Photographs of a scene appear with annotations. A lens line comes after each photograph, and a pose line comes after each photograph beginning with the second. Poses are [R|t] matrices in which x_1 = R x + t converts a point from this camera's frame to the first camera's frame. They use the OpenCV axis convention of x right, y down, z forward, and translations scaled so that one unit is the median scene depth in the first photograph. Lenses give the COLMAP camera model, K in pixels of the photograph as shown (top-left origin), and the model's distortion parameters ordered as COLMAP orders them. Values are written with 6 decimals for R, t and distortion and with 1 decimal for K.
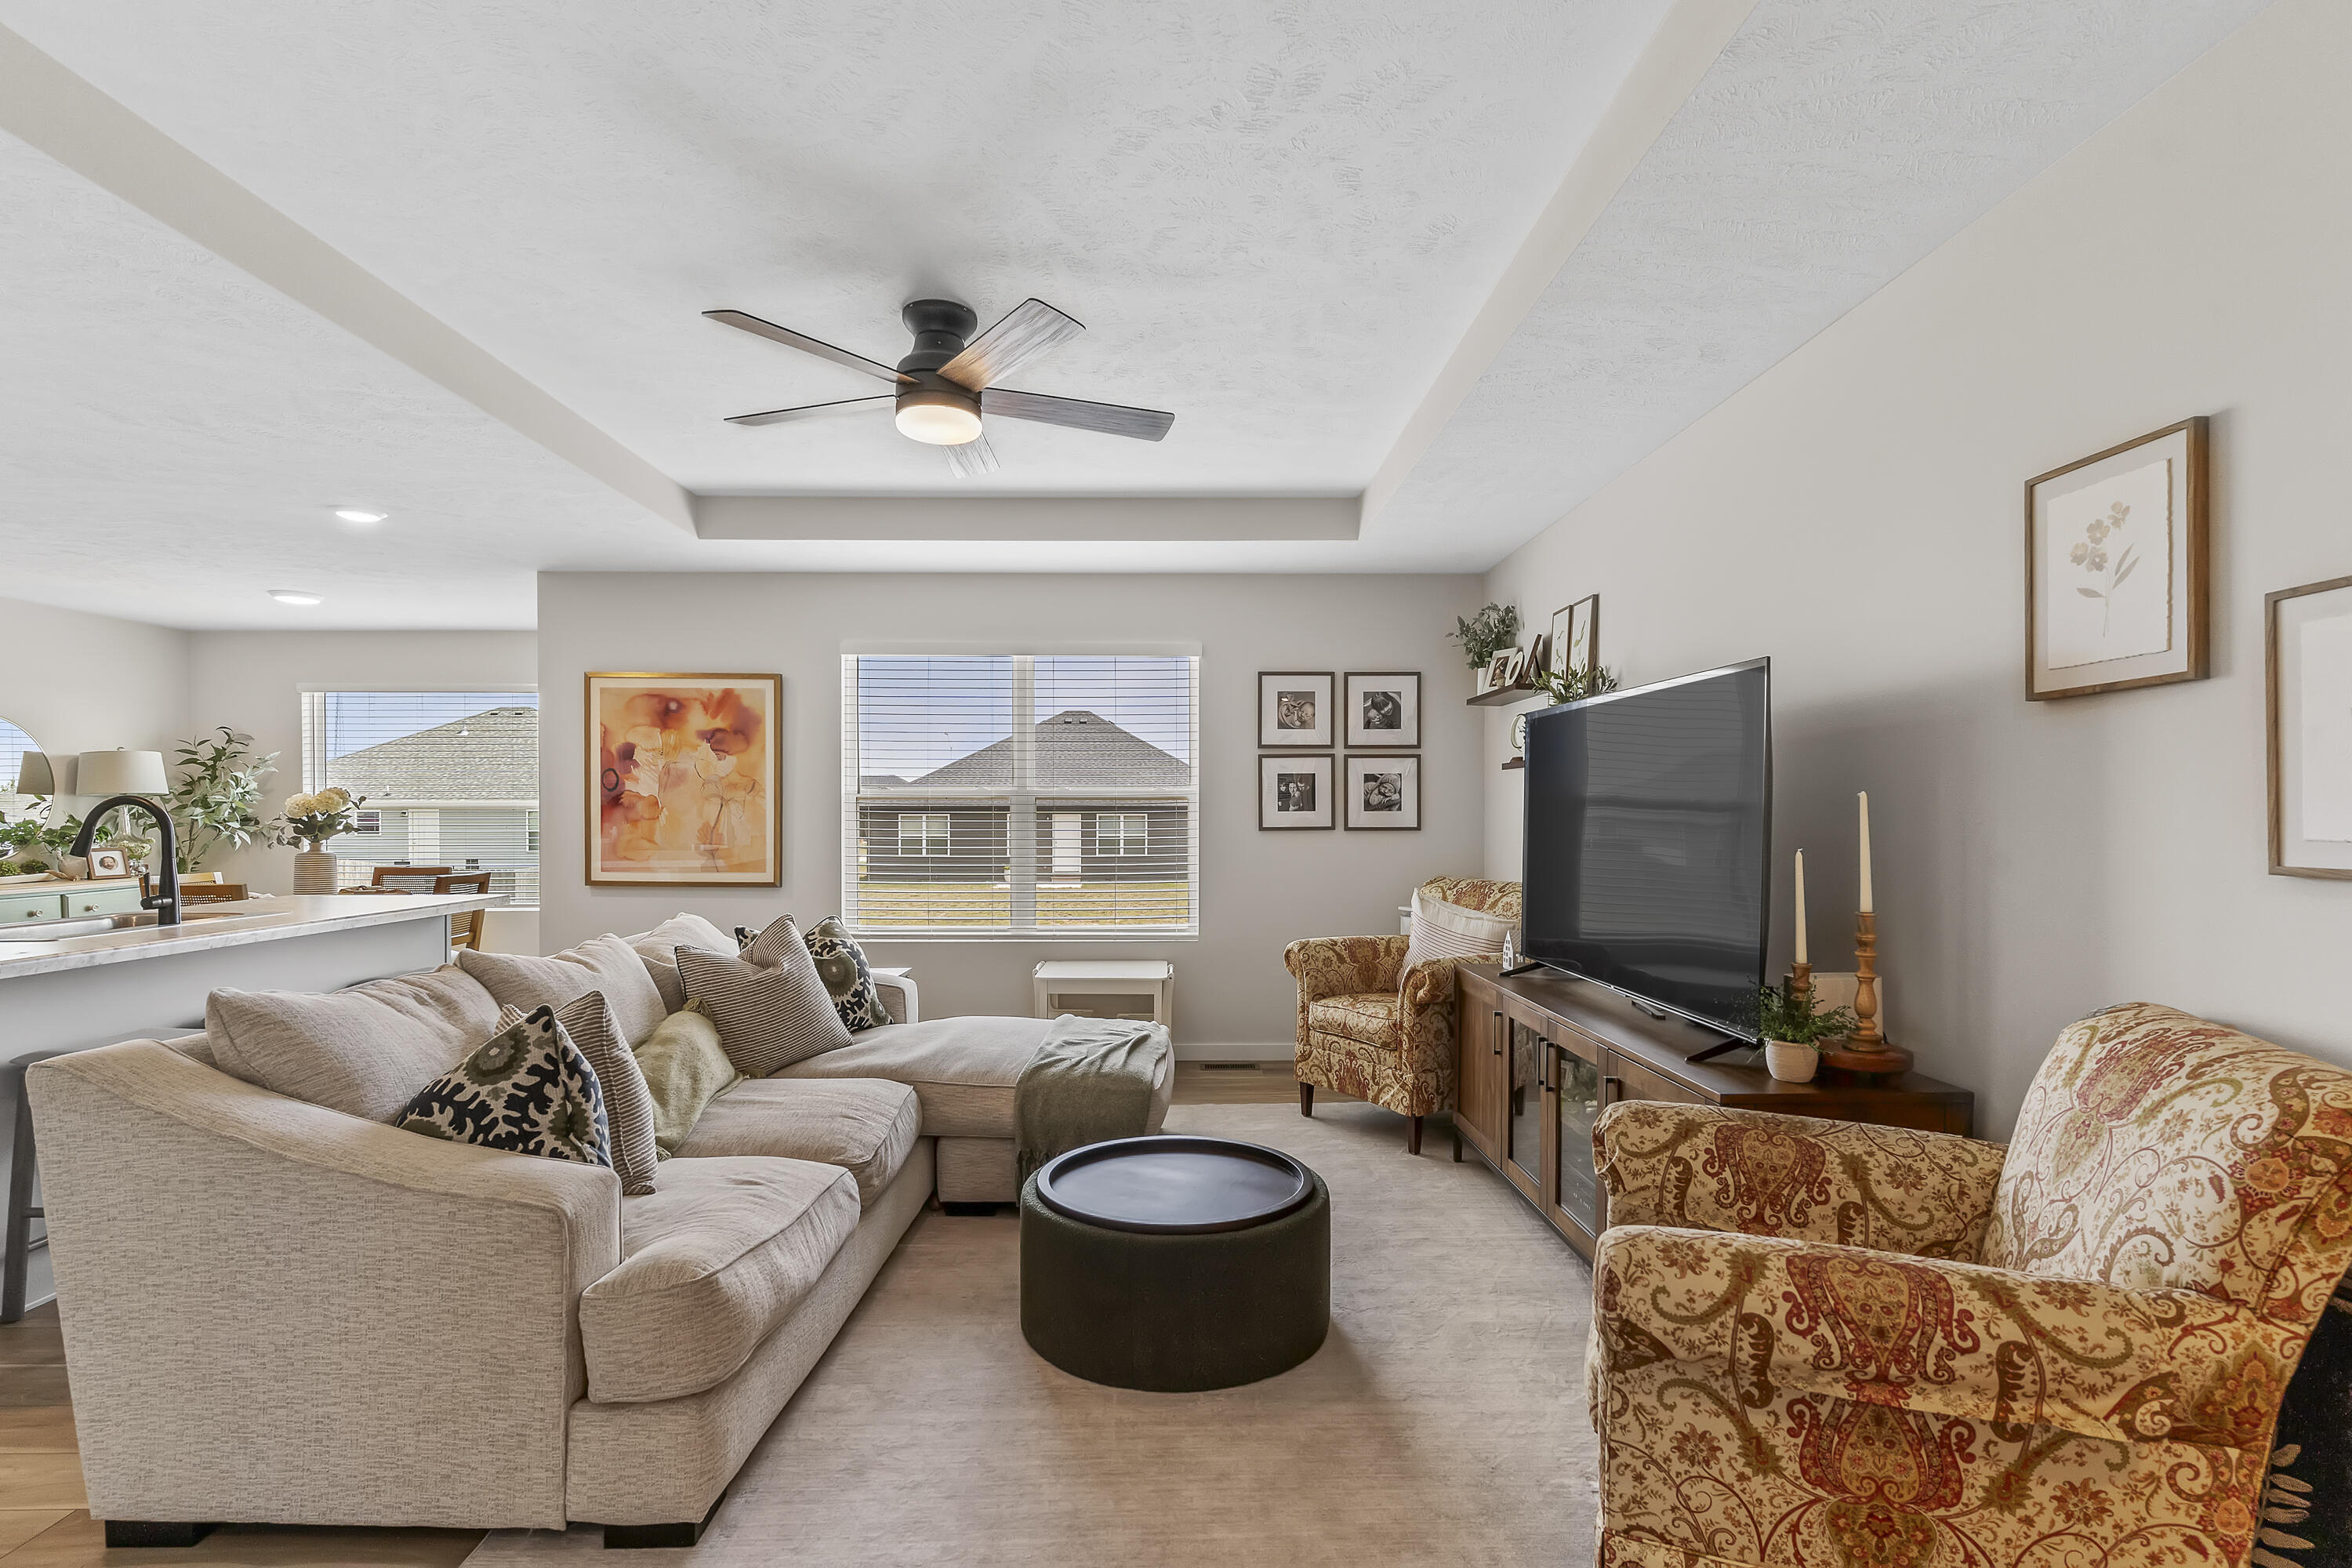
lens RADIAL K [[1137.2, 0, 1180.7], [0, 1137.2, 817.6], [0, 0, 1]] dist [-0.001868, -0.002153]
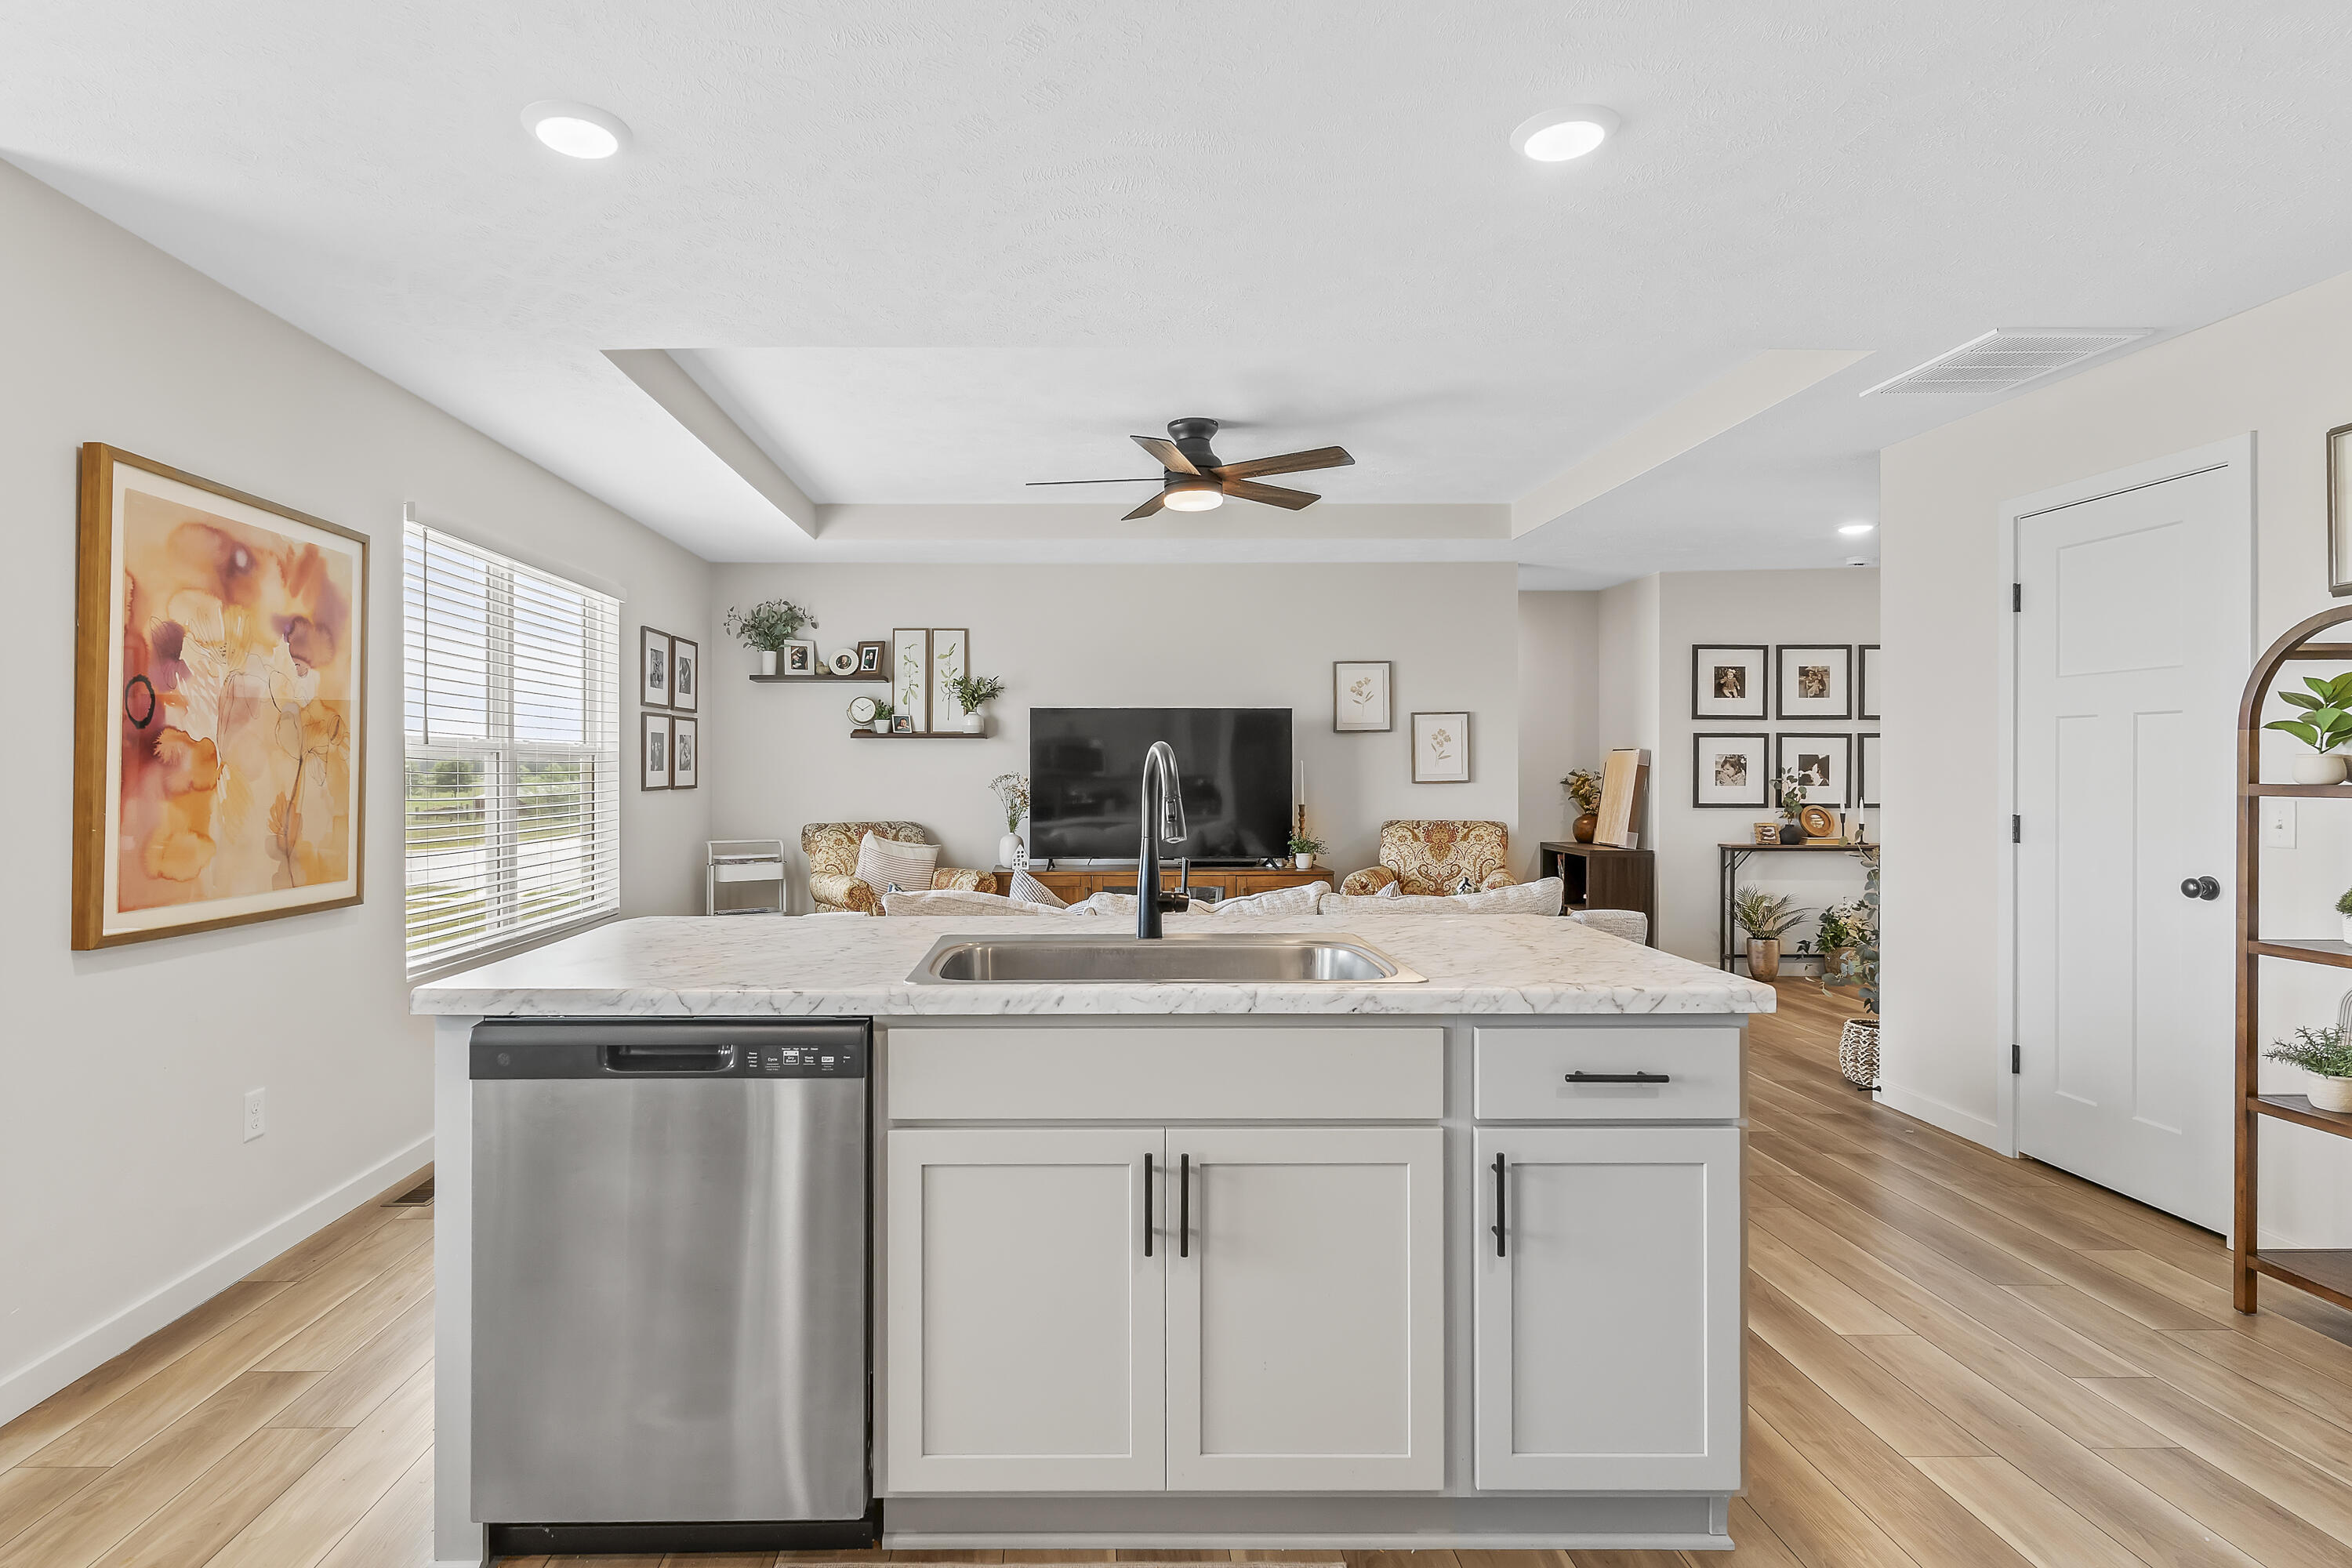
lens RADIAL K [[1190.9, 0, 1145.2], [0, 1190.9, 775.3], [0, 0, 1]] dist [0.012468, 0.000798]
pose [[-0.014964, -0.004405, 0.999878, -1.197329], [0.009744, 0.999942, 0.004551, -0.003265], [-0.999841, 0.009811, -0.014920, 0.753960]]
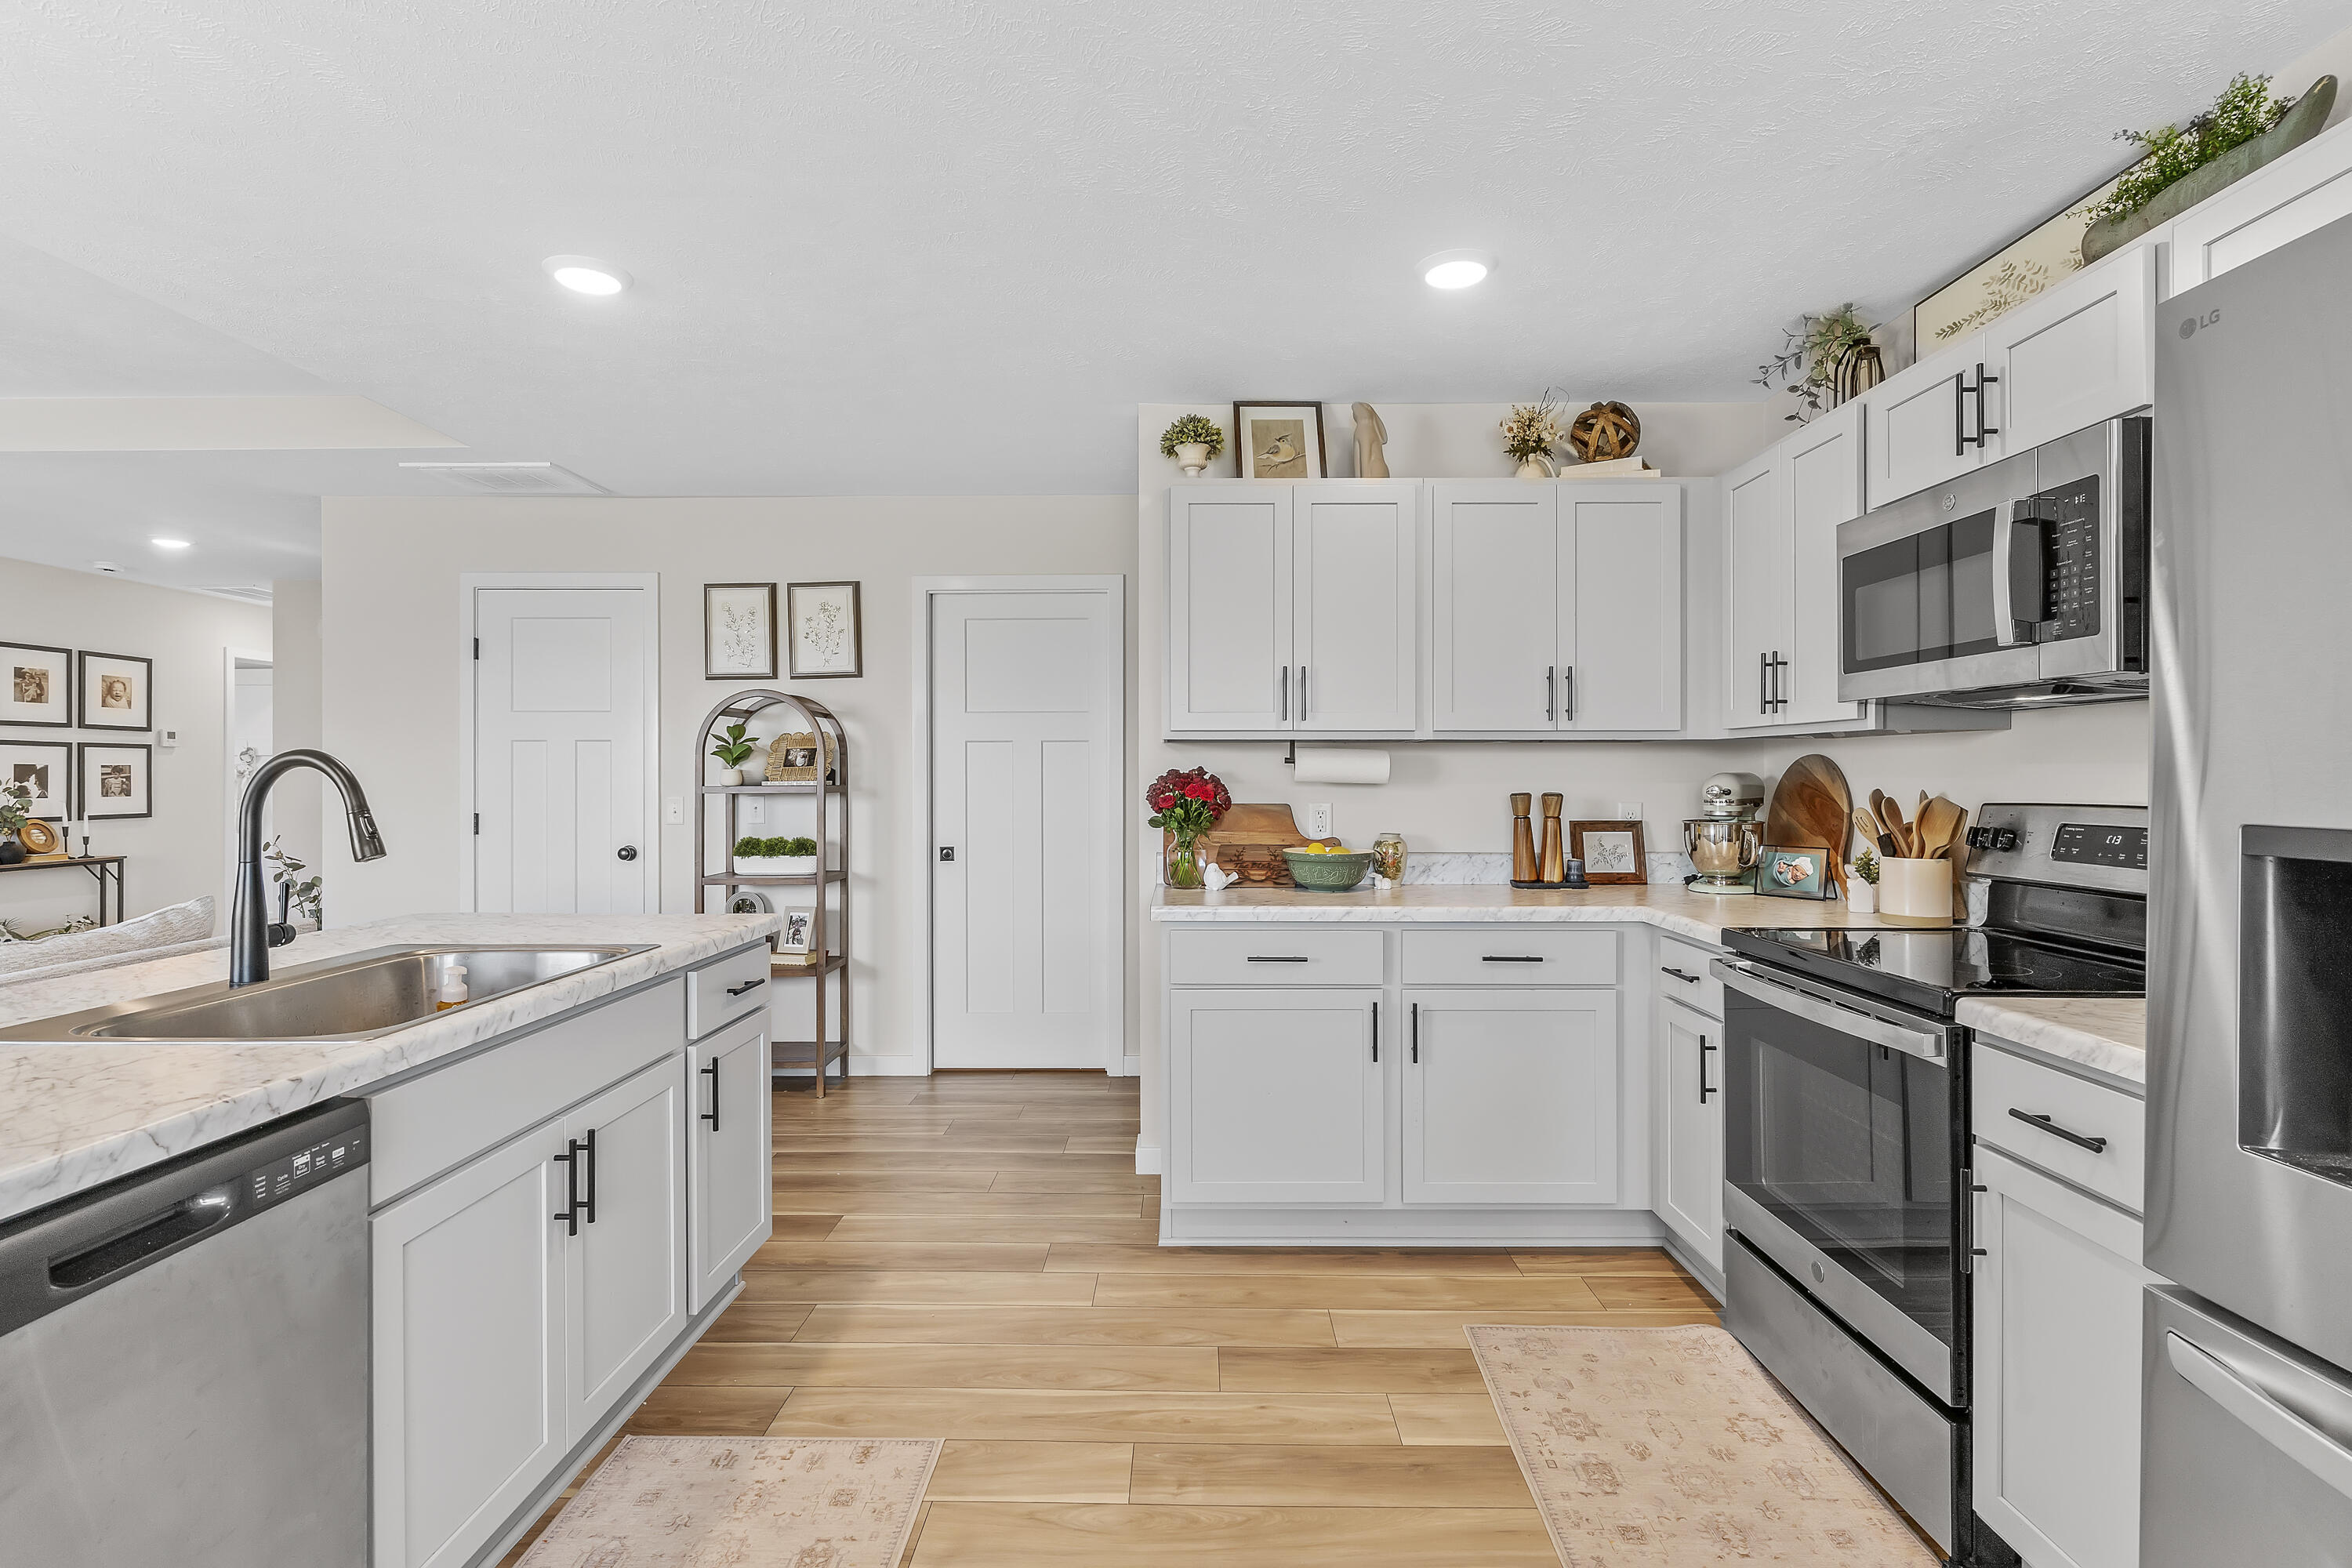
lens RADIAL K [[1080.0, 0, 1170.9], [0, 1080.0, 775.8], [0, 0, 1]] dist [-0.029889, 0.000733]
pose [[-0.999840, 0.004393, 0.017312, -1.007614], [0.004545, 0.999951, 0.008758, -0.006298], [-0.017273, 0.008835, -0.999812, 1.143006]]
